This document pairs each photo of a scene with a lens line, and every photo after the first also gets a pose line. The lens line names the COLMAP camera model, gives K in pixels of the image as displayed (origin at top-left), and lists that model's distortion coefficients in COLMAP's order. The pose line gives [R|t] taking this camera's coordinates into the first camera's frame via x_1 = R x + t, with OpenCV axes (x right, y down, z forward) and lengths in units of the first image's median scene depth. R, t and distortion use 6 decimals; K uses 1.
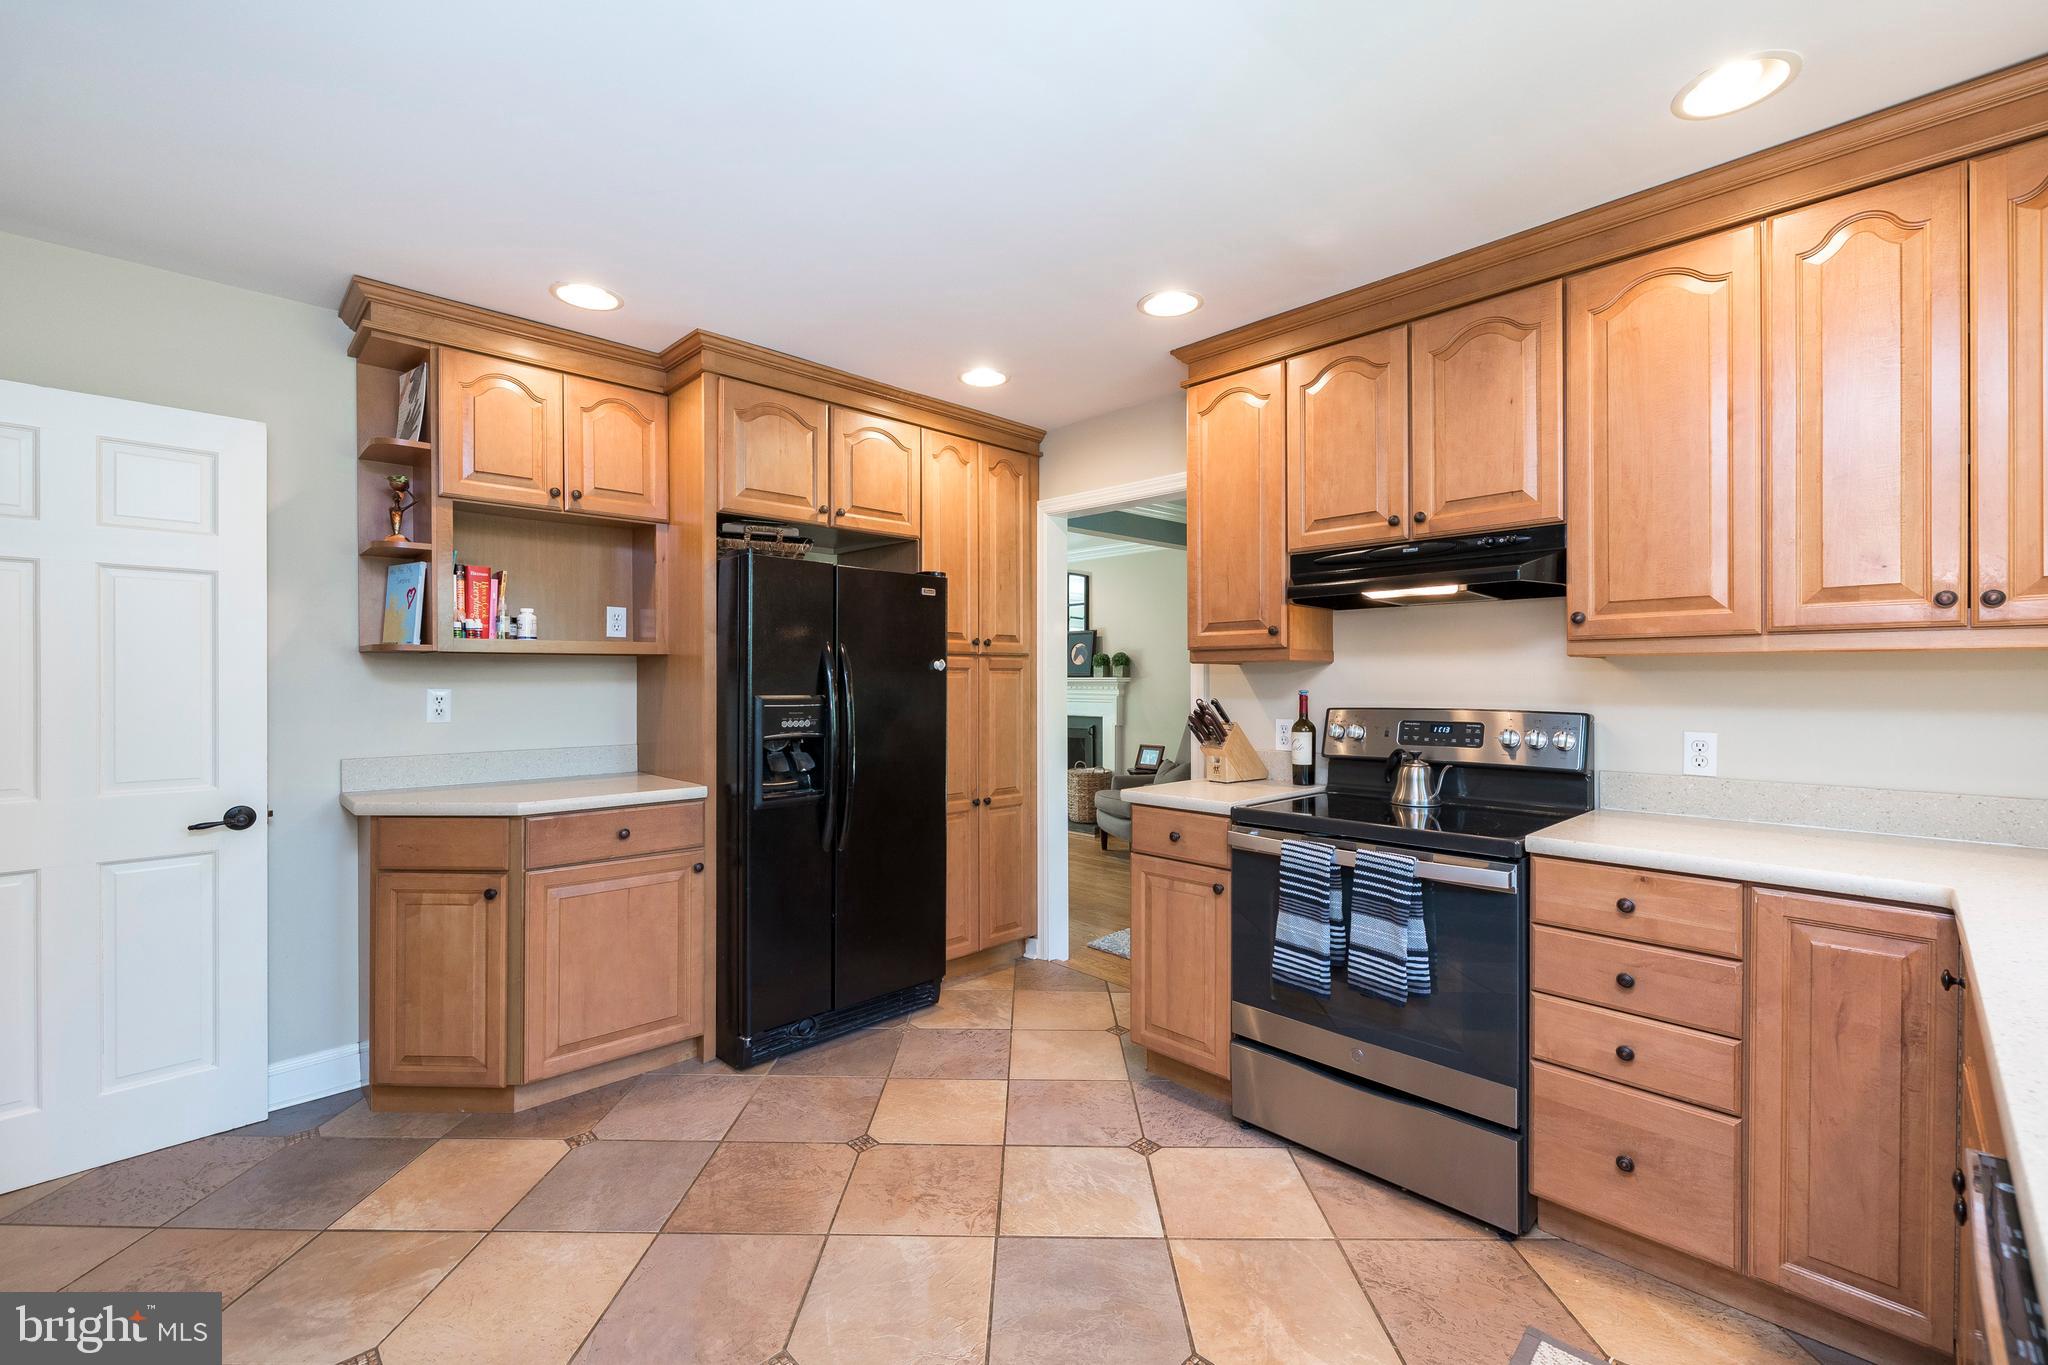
lens RADIAL K [[864.0, 0, 1036.4], [0, 864.0, 679.6], [0, 0, 1]] dist [-0.000148, -0.000435]
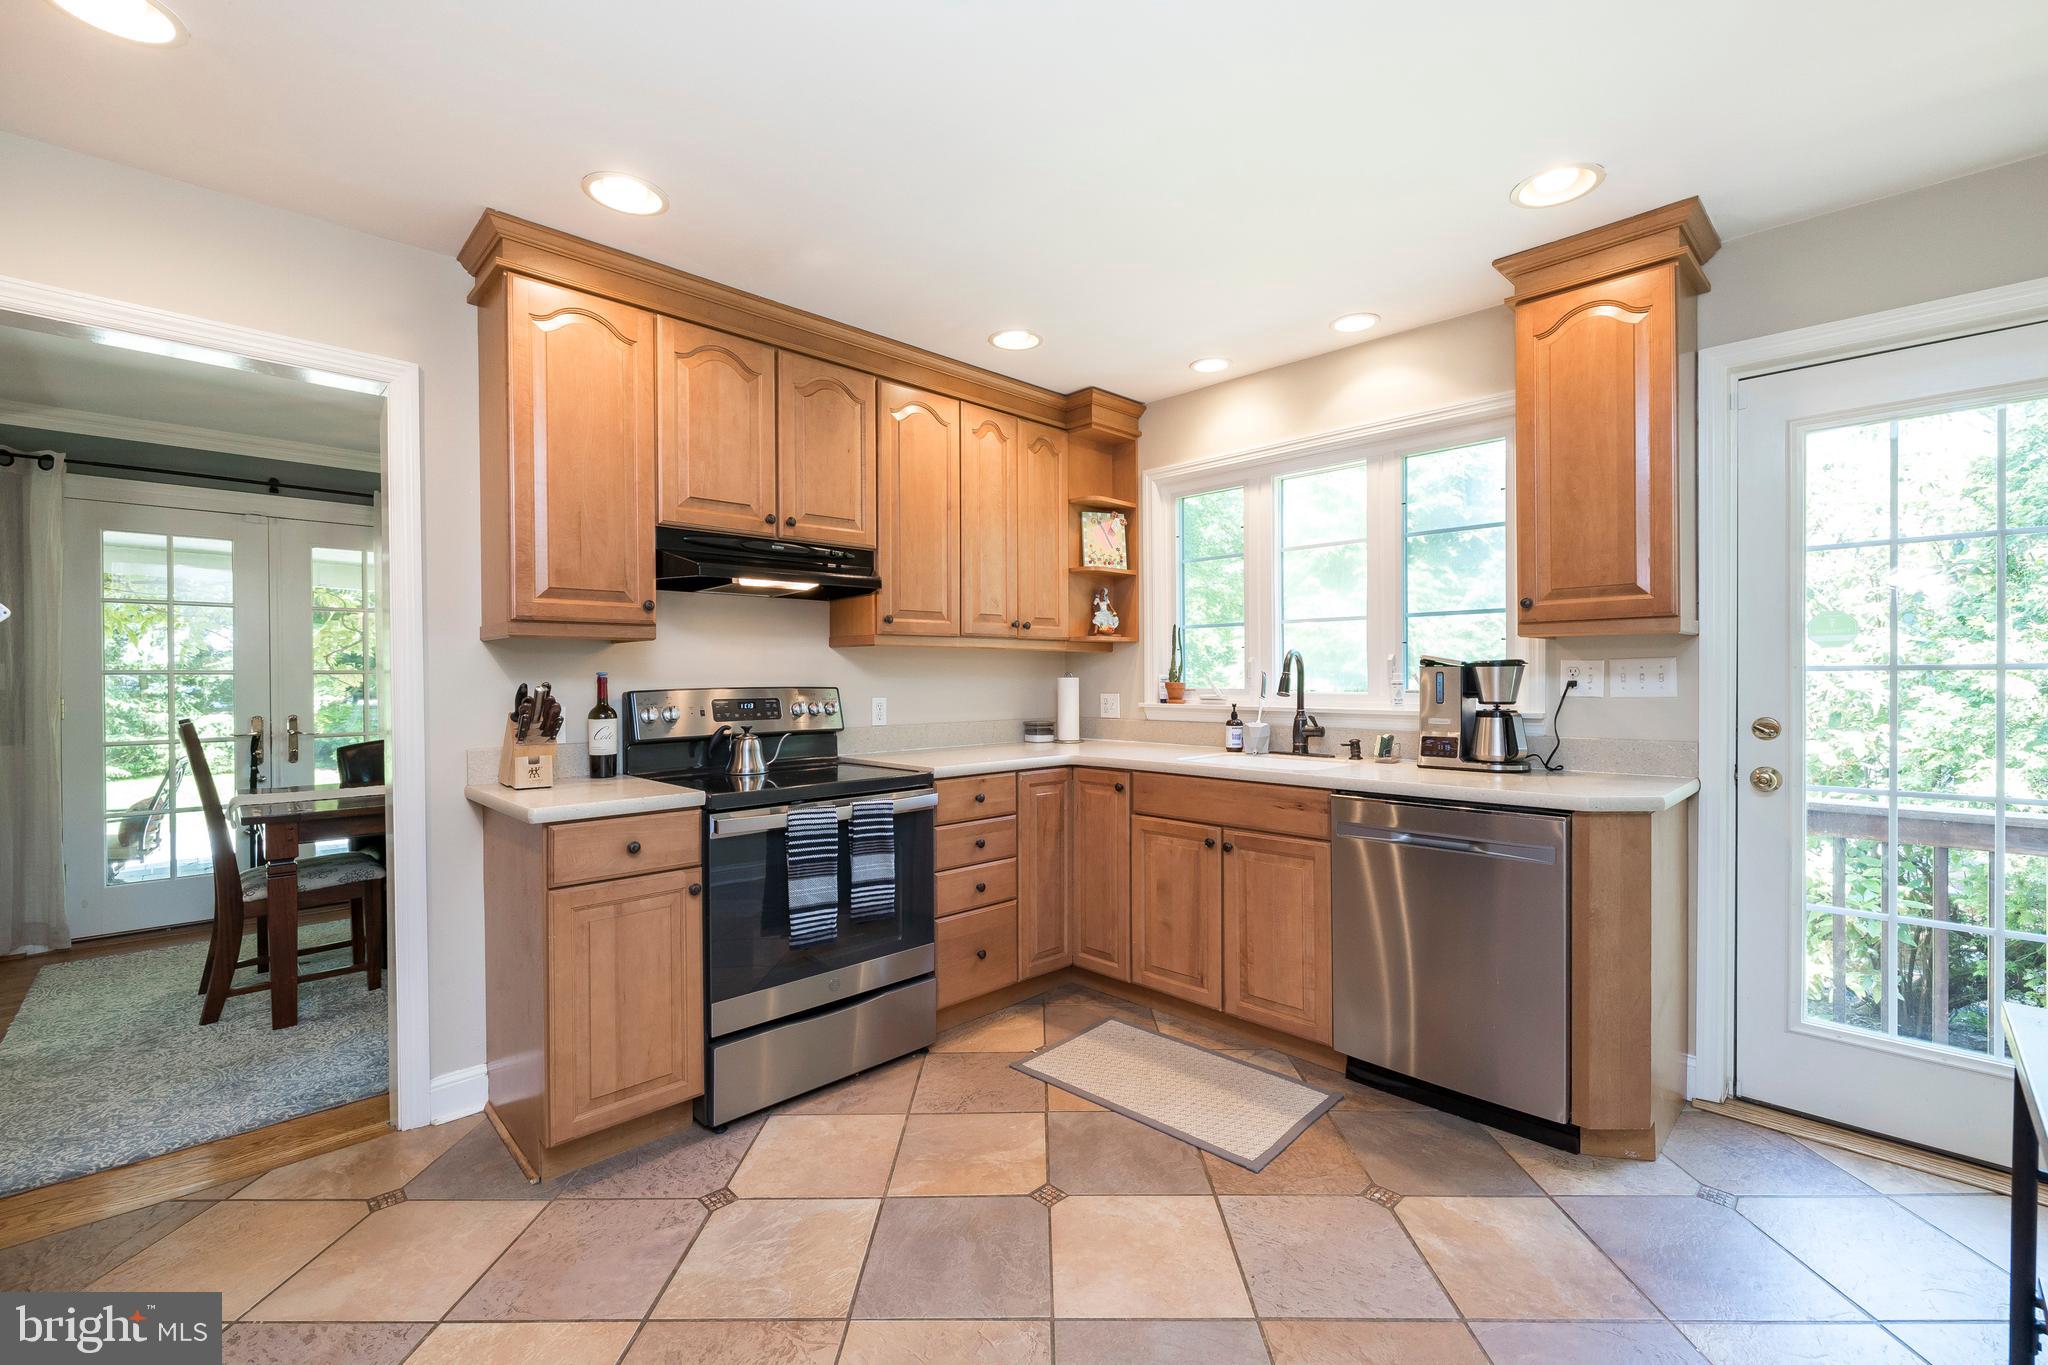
lens RADIAL K [[864.0, 0, 1027.5], [0, 864.0, 681.4], [0, 0, 1]] dist [-0.000148, -0.000435]
pose [[-0.009452, -0.004885, 0.999943, -0.776309], [0.004543, 0.999978, 0.004929, 0.025083], [-0.999945, 0.004590, -0.009430, 0.740573]]
